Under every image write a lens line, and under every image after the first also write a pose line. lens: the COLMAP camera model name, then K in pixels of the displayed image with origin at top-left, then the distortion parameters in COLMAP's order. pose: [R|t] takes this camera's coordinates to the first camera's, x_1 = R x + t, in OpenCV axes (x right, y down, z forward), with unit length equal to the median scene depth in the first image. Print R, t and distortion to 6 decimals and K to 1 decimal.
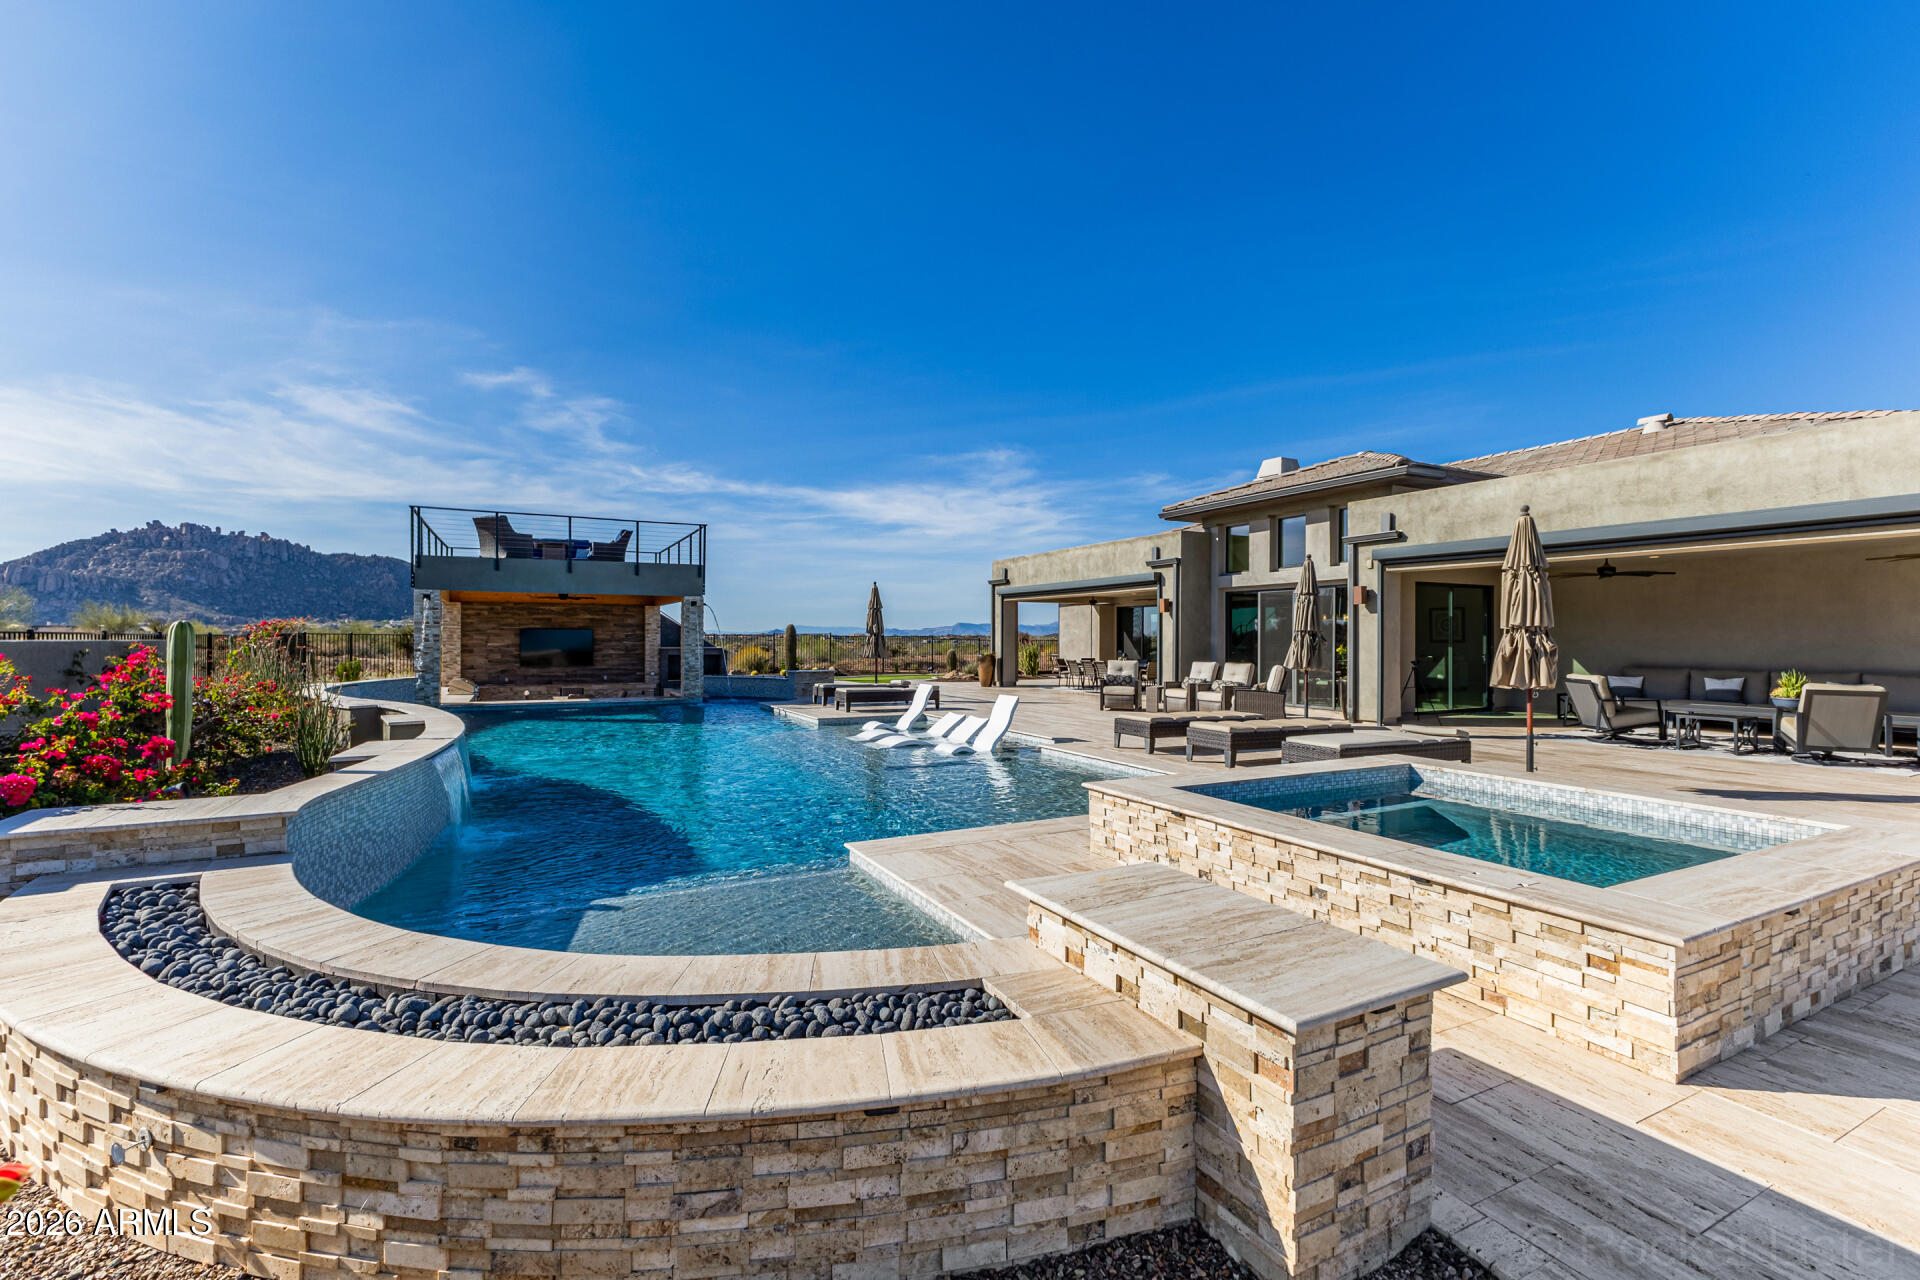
lens RADIAL K [[828.4, 0, 957.0], [0, 828.4, 636.6], [0, 0, 1]] dist [0.001917, 0.000978]
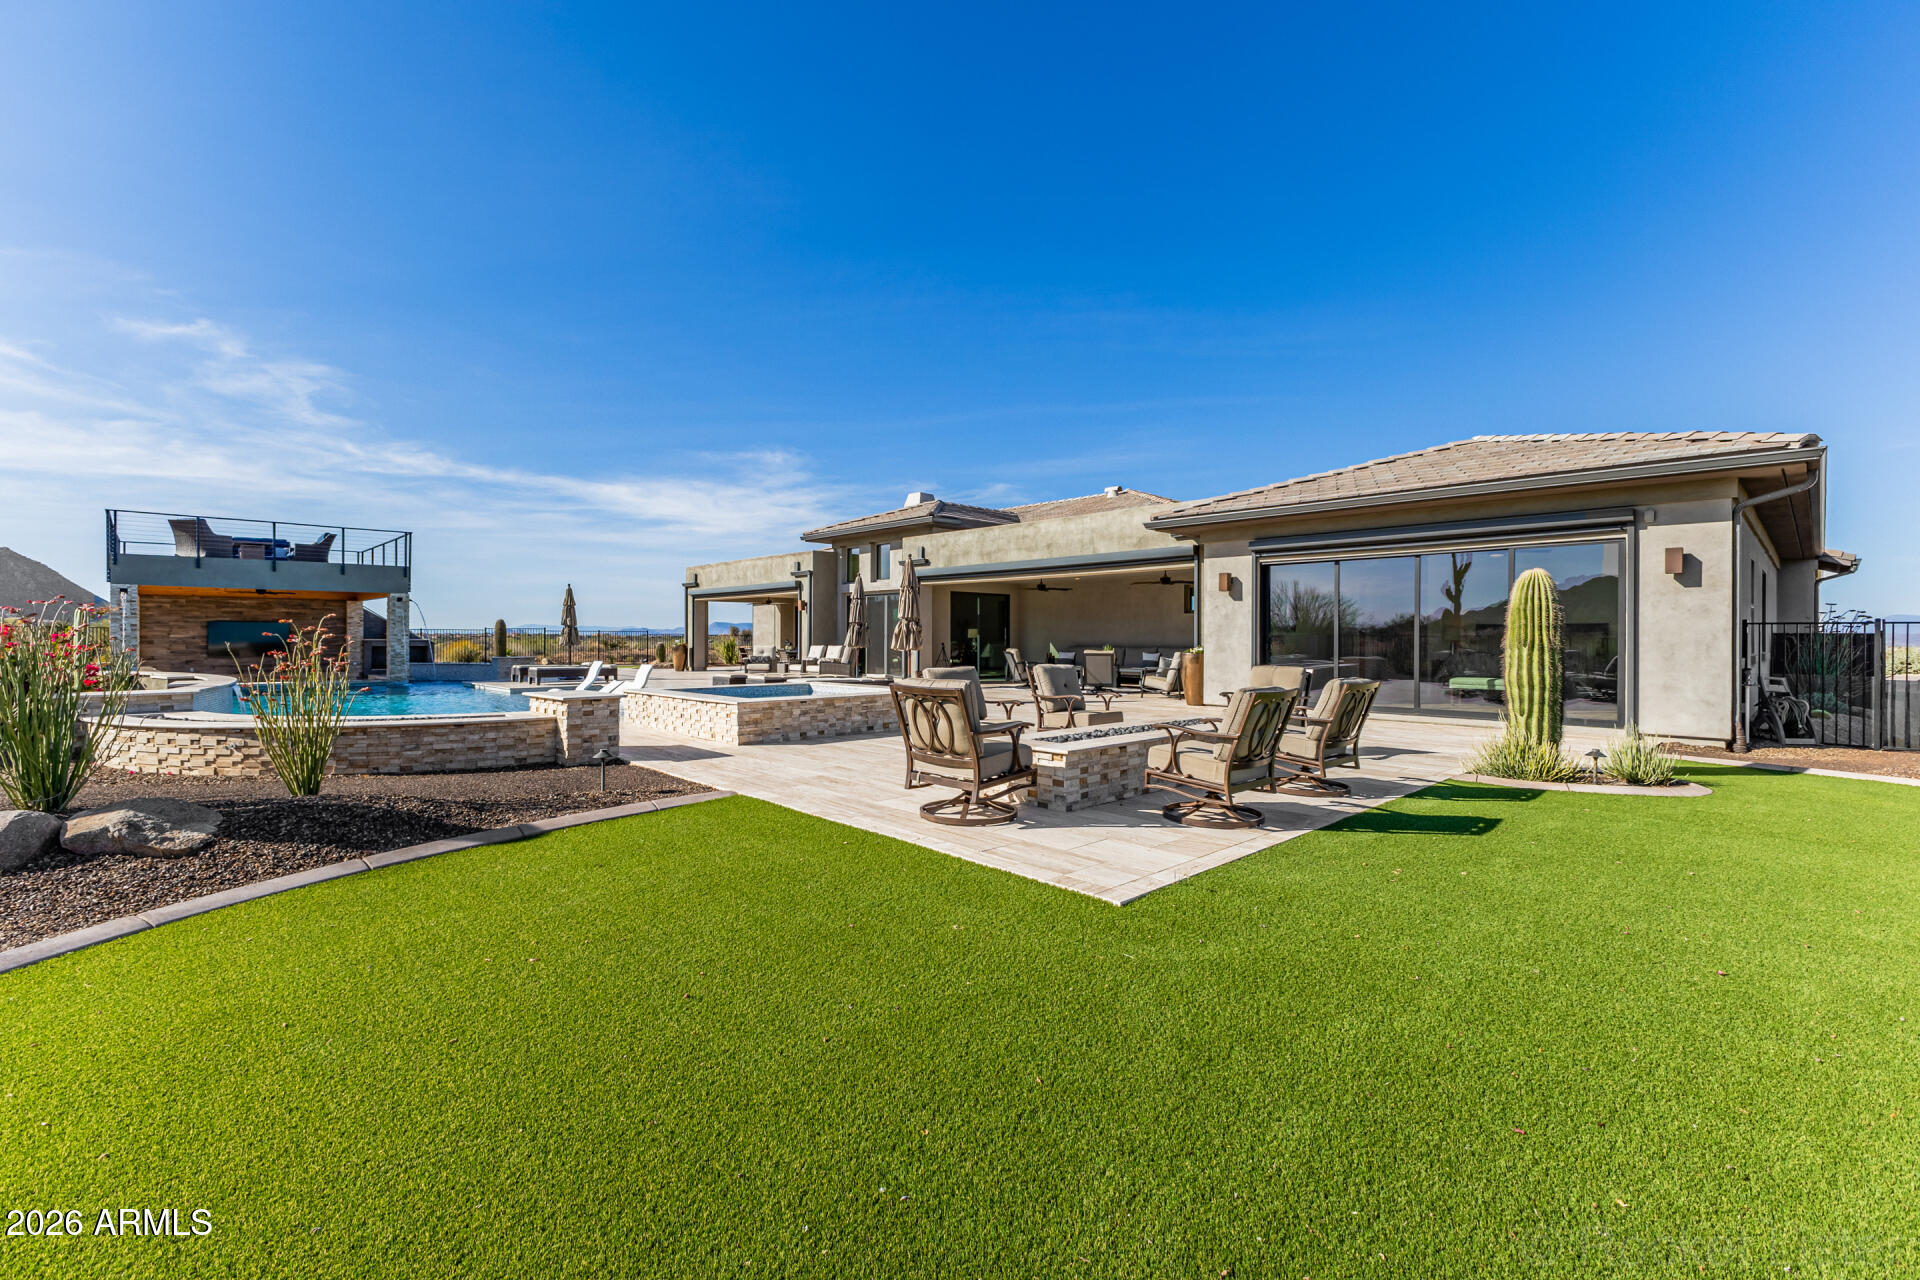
lens RADIAL K [[828.4, 0, 962.5], [0, 828.4, 641.4], [0, 0, 1]] dist [0.001917, 0.000978]
pose [[0.957824, -0.002200, 0.287347, 0.110145], [0.000601, 0.999984, 0.005651, 0.013246], [-0.287355, -0.005240, 0.957810, -0.359380]]
